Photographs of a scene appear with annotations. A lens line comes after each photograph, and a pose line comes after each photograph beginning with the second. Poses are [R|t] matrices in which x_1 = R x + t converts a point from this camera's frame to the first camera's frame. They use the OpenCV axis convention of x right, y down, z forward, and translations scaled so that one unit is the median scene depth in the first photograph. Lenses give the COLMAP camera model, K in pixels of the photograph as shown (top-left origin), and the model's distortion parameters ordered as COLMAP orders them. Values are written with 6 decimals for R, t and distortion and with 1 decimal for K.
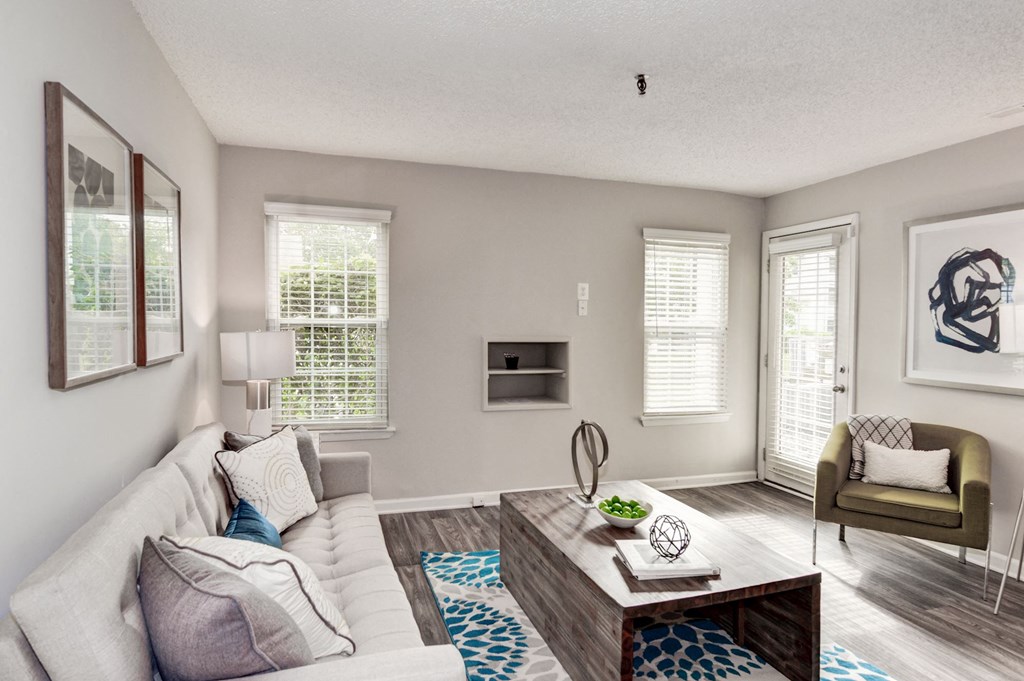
lens RADIAL K [[593.7, 0, 512.0], [0, 593.7, 340.5], [0, 0, 1]] dist [0.009073, -0.028326]
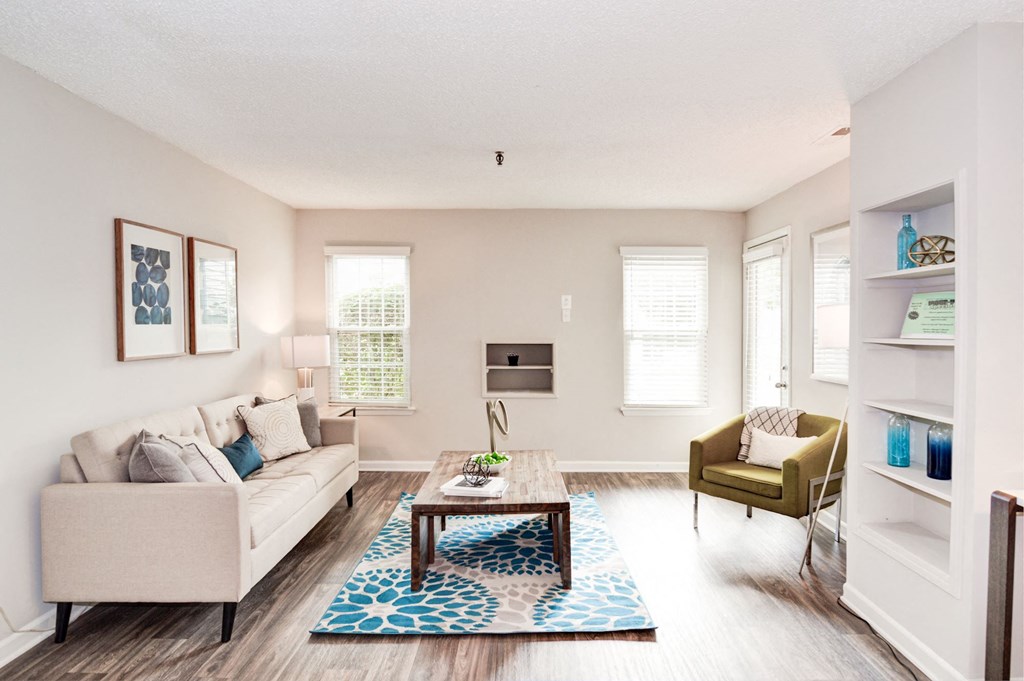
lens RADIAL K [[593.7, 0, 512.0], [0, 593.7, 340.5], [0, 0, 1]] dist [0.009073, -0.028326]
pose [[0.948616, -0.004193, -0.316403, 0.443087], [0.000598, 0.999934, -0.011458, 0.011237], [0.316430, 0.010680, 0.948556, -0.207054]]
